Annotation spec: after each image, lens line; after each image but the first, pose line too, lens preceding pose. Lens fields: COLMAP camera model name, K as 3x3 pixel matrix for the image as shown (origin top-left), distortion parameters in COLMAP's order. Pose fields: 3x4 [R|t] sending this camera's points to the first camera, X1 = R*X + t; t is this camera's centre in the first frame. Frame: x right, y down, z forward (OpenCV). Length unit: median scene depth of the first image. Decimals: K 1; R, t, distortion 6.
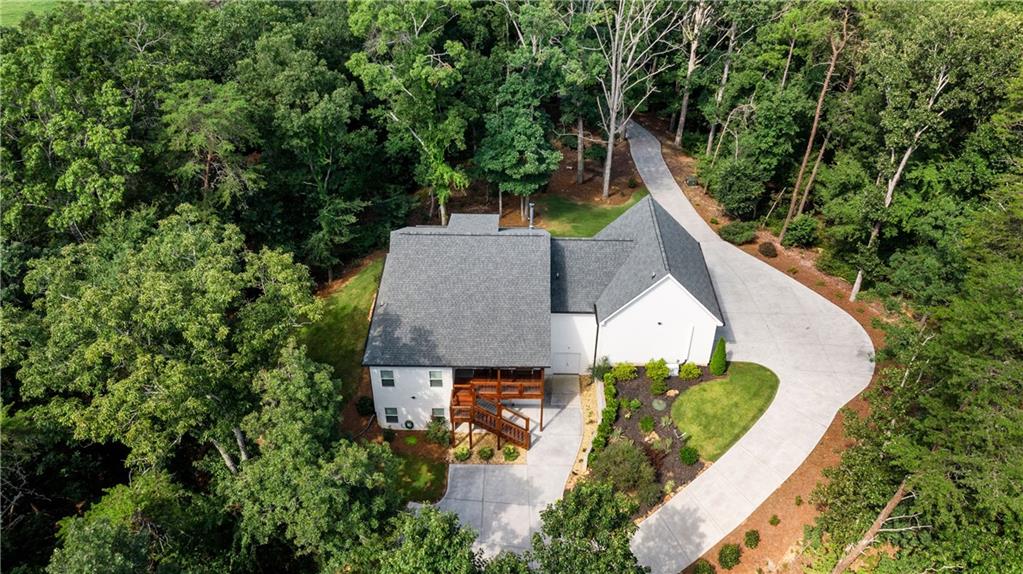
lens RADIAL K [[774.5, 0, 508.9], [0, 774.5, 284.2], [0, 0, 1]] dist [0.001891, 0.000265]
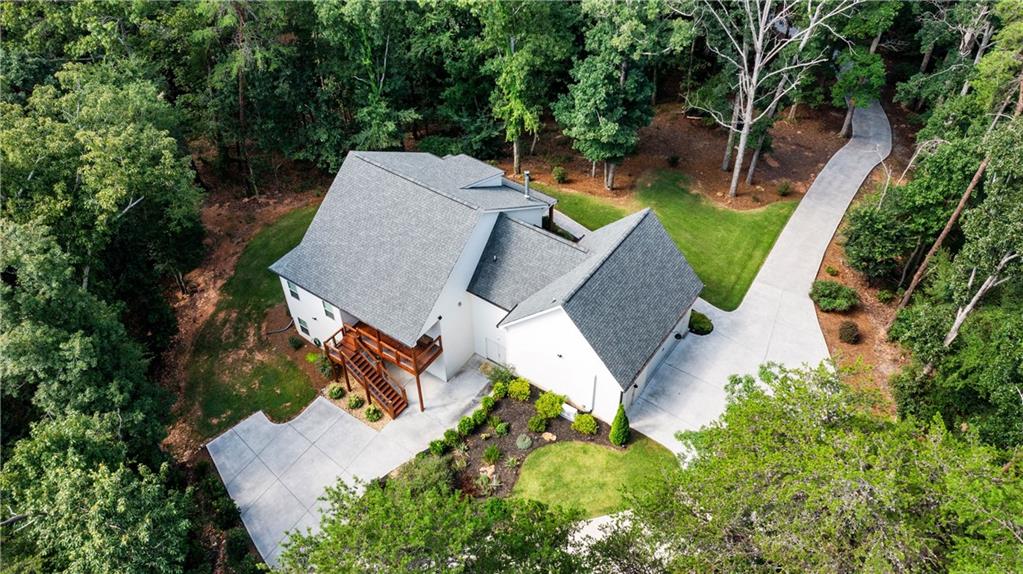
lens RADIAL K [[774.5, 0, 511.0], [0, 774.5, 290.9], [0, 0, 1]] dist [0.001891, 0.000265]
pose [[0.821304, 0.385129, -0.420875, 0.468438], [-0.325397, 0.922213, 0.208901, -0.168580], [0.468590, -0.034620, 0.882737, 0.238549]]
